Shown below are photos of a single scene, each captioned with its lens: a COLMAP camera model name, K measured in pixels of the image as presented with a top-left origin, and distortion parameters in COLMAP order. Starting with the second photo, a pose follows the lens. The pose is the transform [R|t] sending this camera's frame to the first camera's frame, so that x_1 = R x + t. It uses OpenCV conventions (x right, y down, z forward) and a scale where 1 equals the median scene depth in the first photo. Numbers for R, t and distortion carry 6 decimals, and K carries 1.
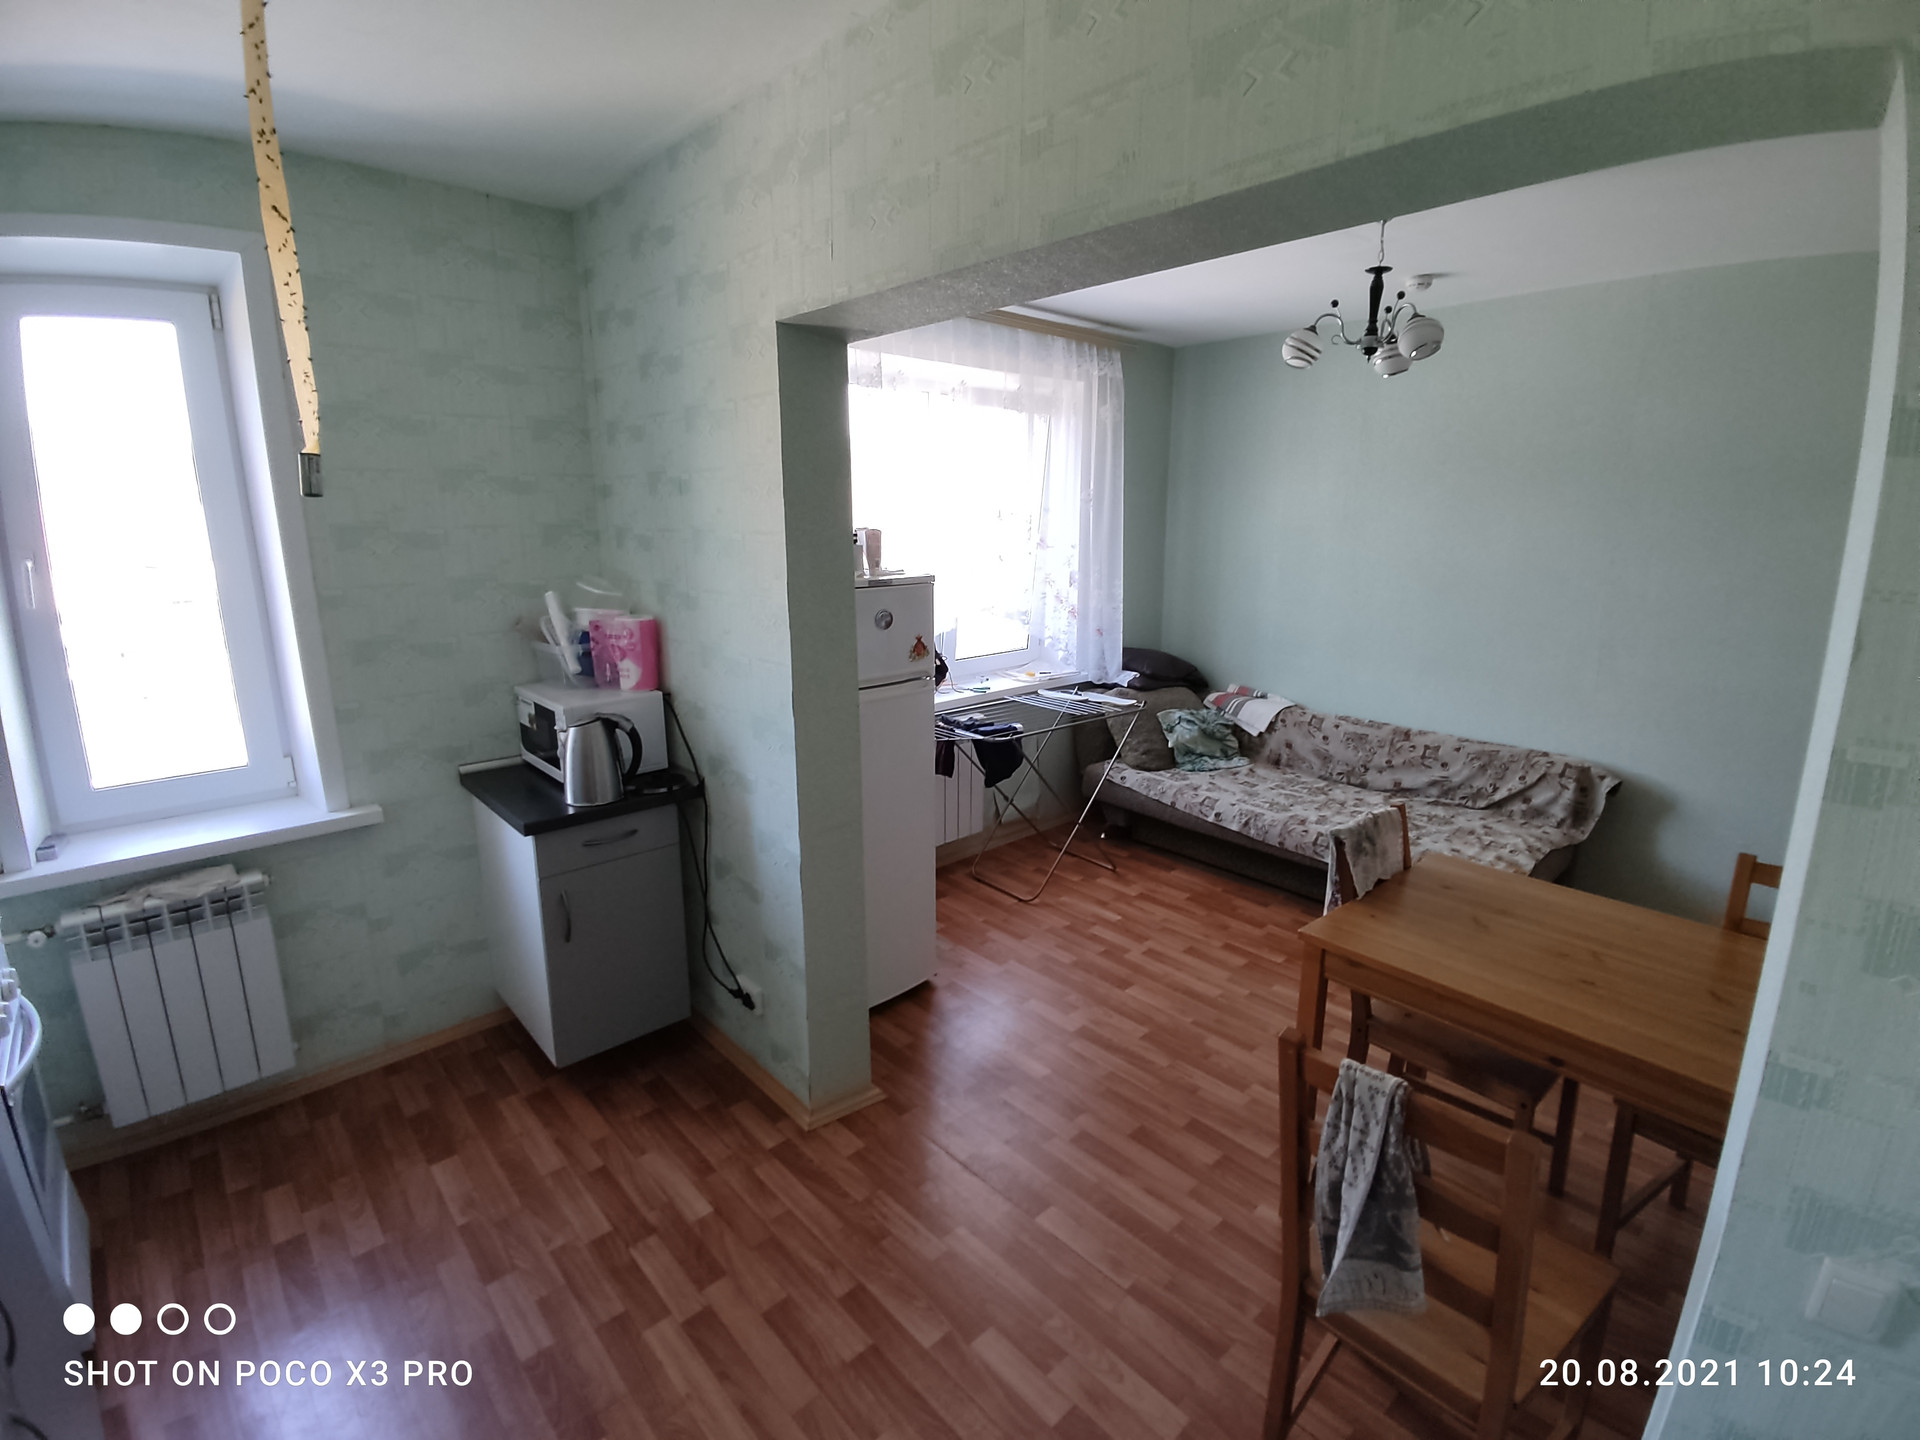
lens RADIAL K [[892.3, 0, 960.3], [0, 892.3, 690.6], [0, 0, 1]] dist [0.002275, 0.000166]
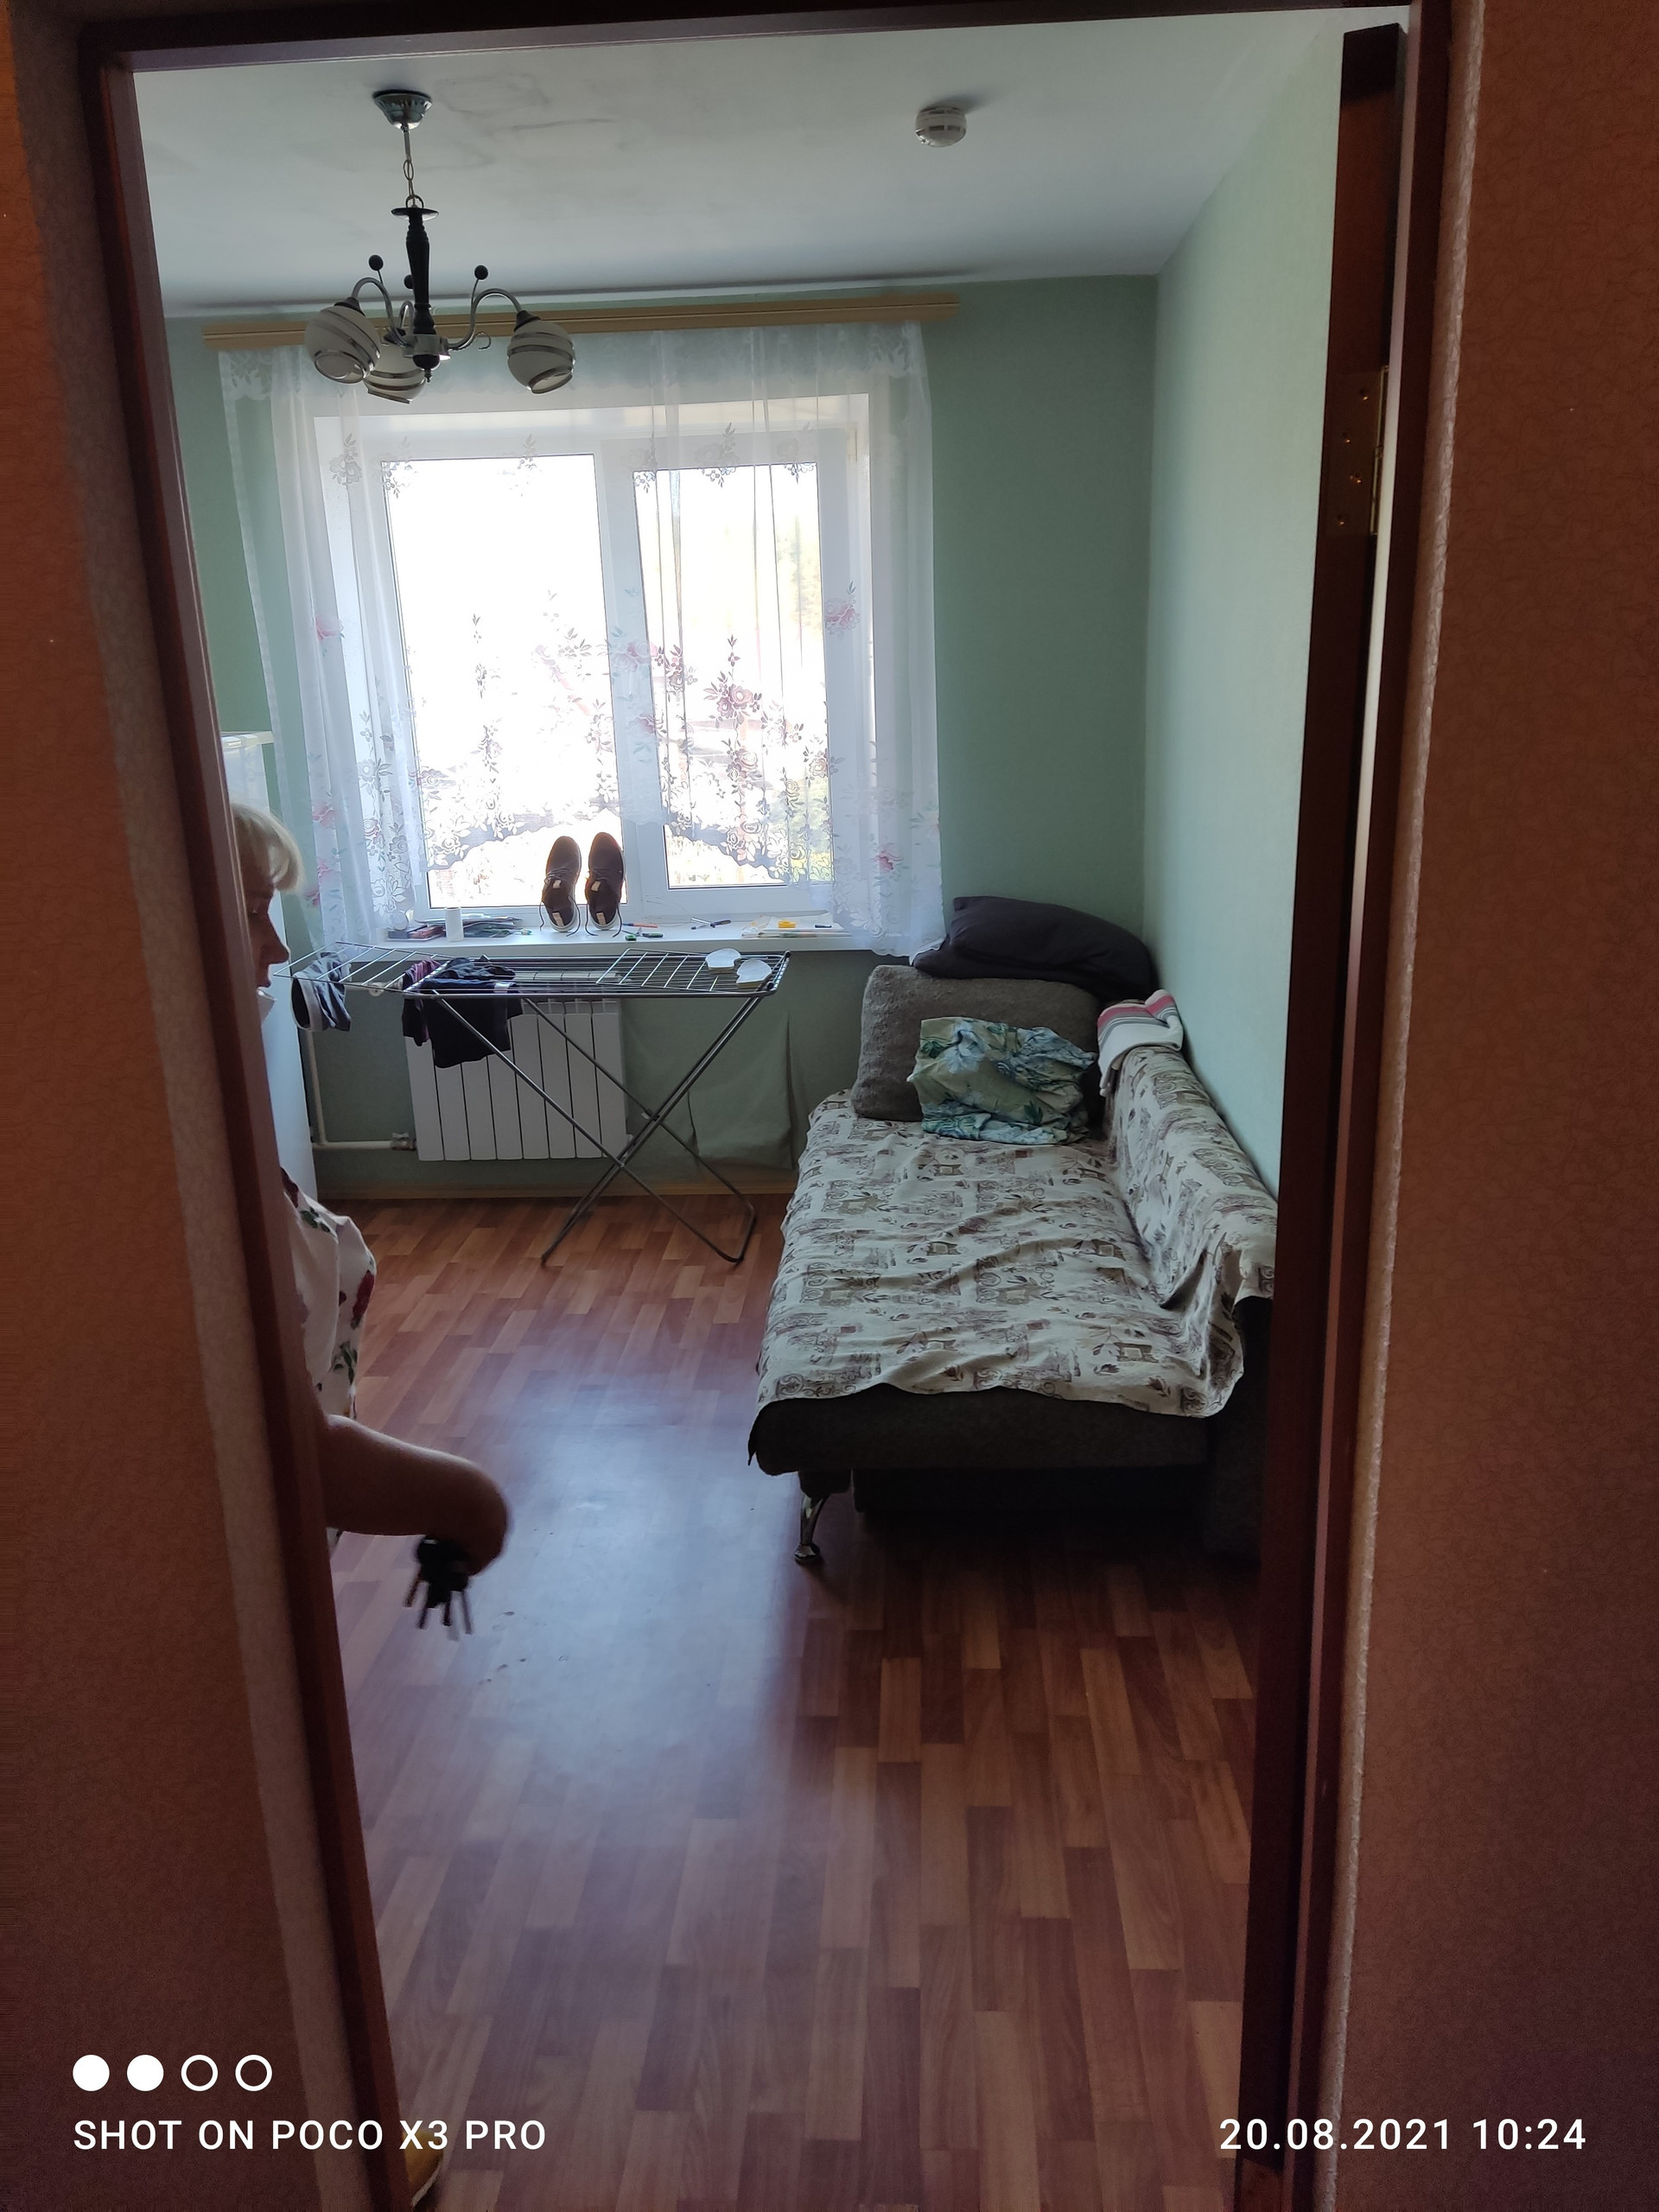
lens RADIAL K [[1638.2, 0, 829.5], [0, 1638.2, 1106.0], [0, 0, 1]] dist [0.041834, -0.004639]
pose [[0.703837, 0.177342, -0.687868, 1.040787], [-0.112381, 0.983940, 0.138684, -0.064137], [0.701416, -0.020308, 0.712463, 0.302558]]
